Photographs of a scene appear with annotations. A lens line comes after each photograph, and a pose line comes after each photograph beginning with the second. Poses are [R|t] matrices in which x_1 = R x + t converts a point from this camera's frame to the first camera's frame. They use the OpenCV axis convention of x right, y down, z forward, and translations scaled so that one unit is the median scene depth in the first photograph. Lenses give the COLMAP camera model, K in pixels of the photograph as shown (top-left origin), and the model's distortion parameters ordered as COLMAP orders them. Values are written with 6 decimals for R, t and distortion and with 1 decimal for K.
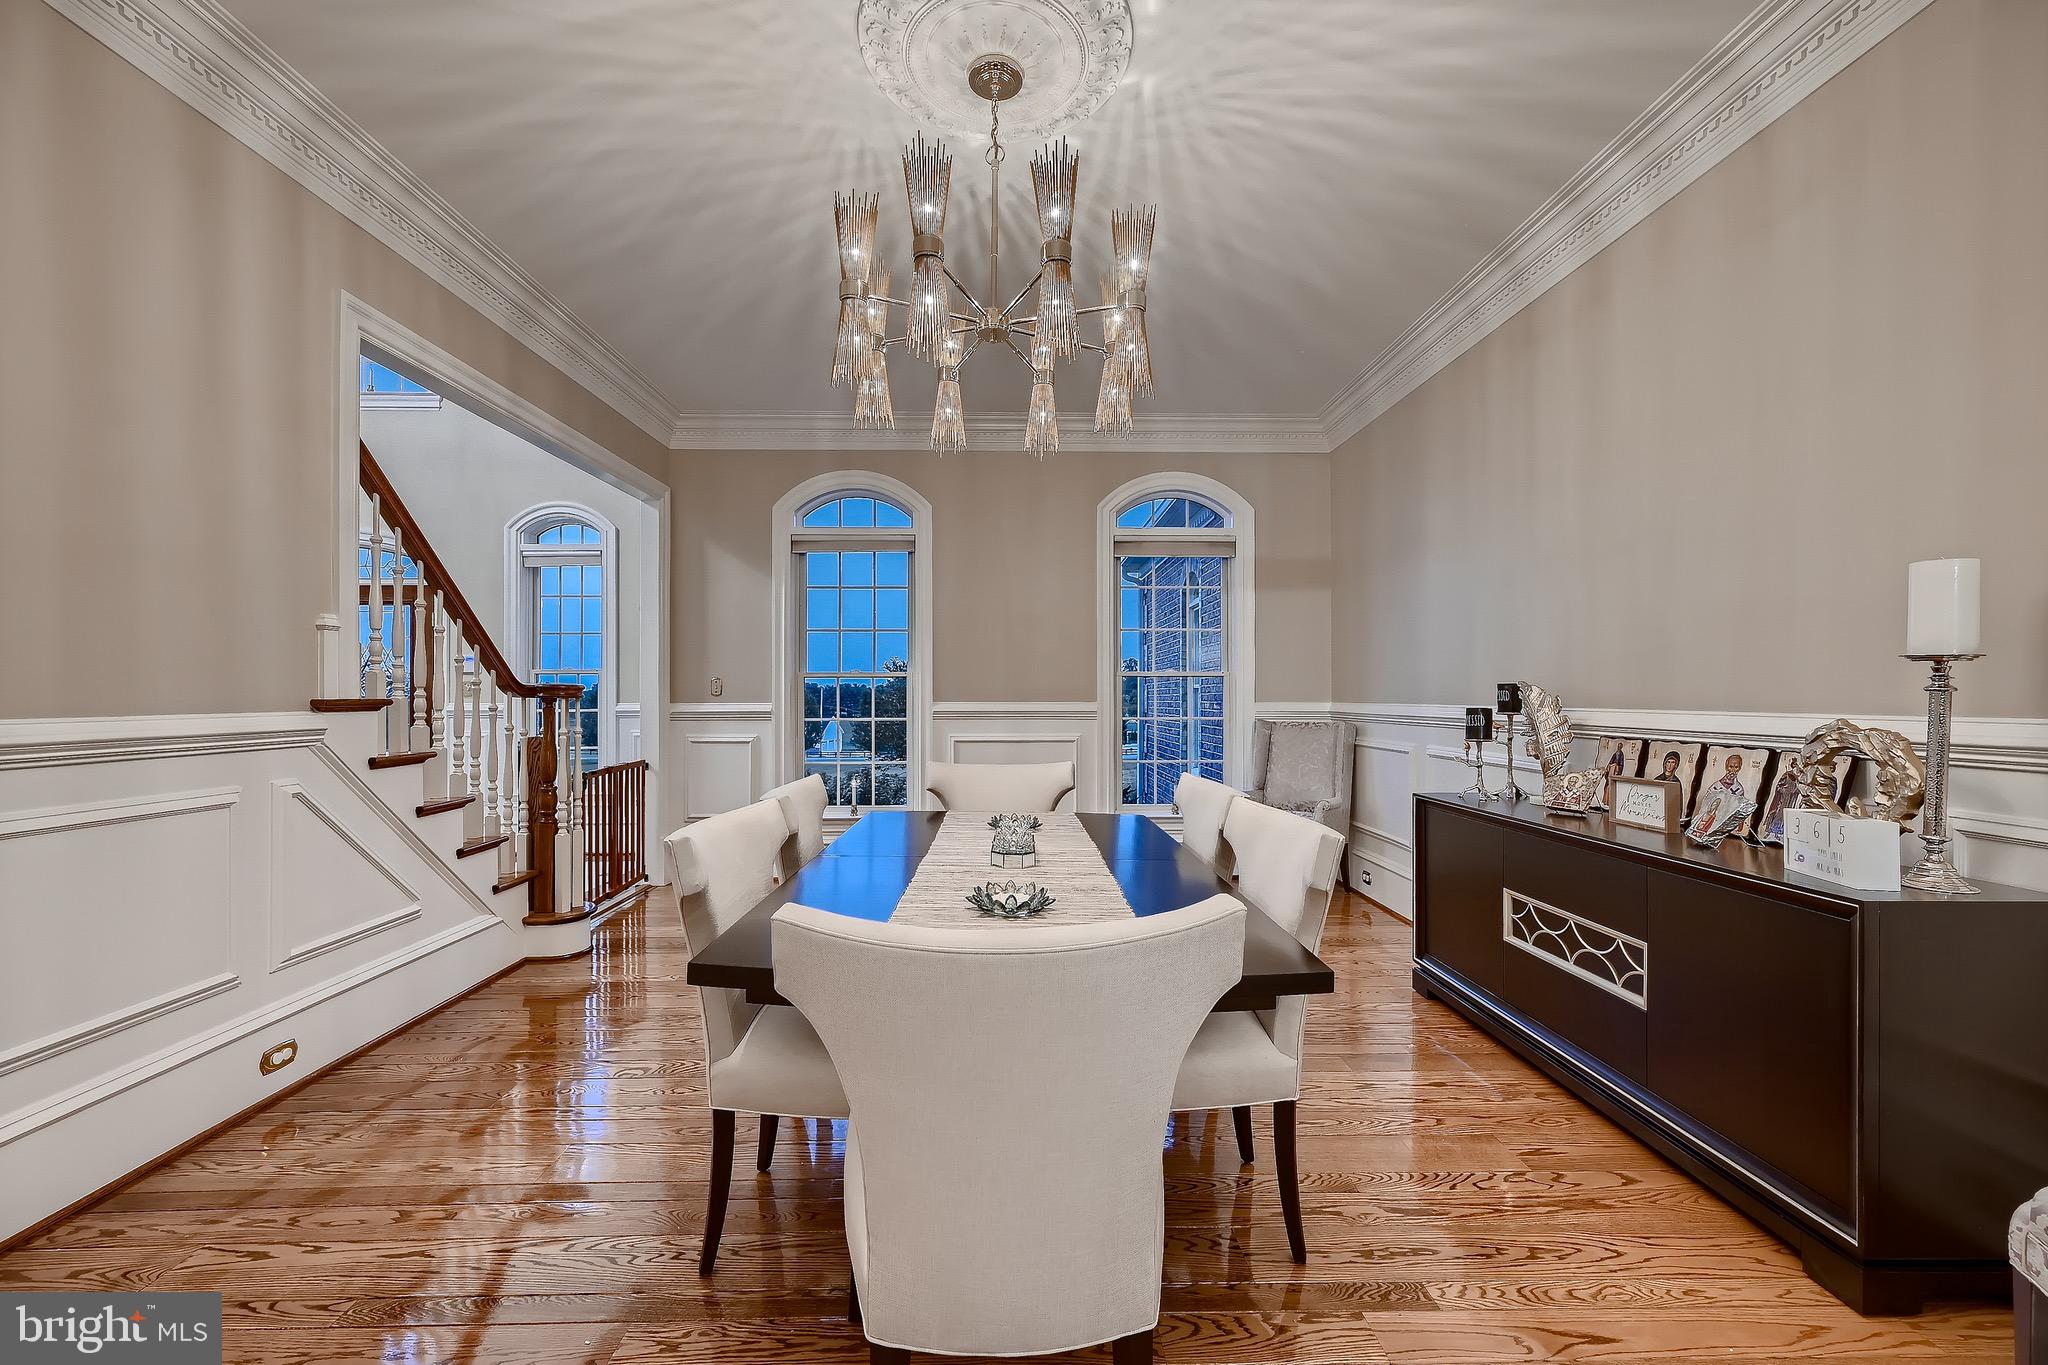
lens RADIAL K [[815.3, 0, 1020.2], [0, 815.3, 690.0], [0, 0, 1]] dist [-0.000741, -0.000034]
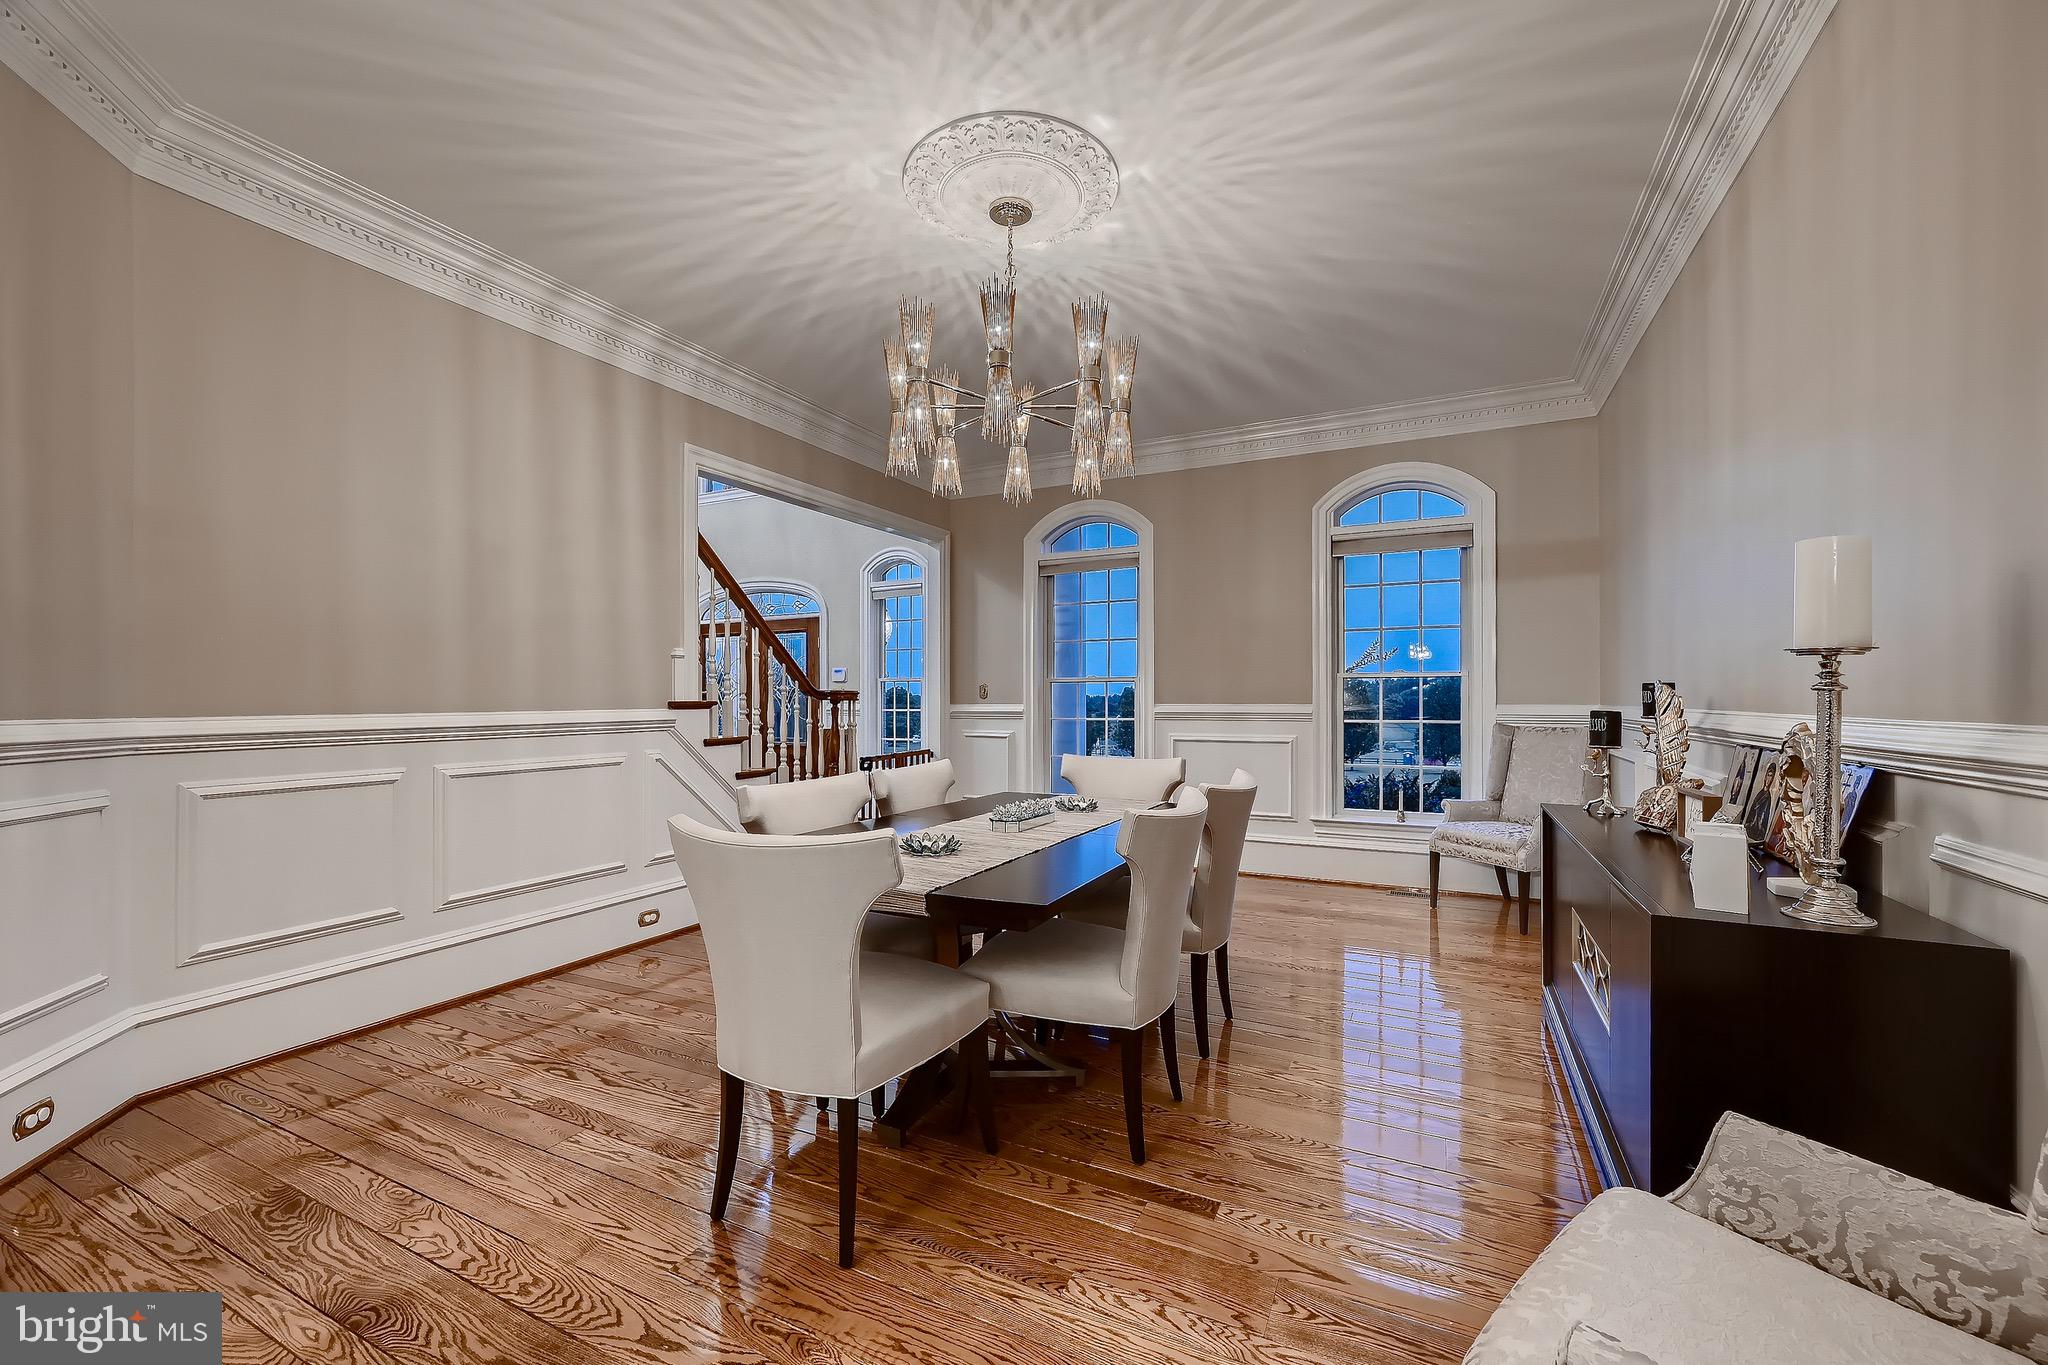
lens RADIAL K [[815.3, 0, 1021.3], [0, 815.3, 692.8], [0, 0, 1]] dist [-0.000741, -0.000034]
pose [[0.885083, -0.005124, -0.465404, 0.423967], [0.005063, 0.999986, -0.001381, 0.000496], [0.465405, -0.001134, 0.885097, -0.086772]]
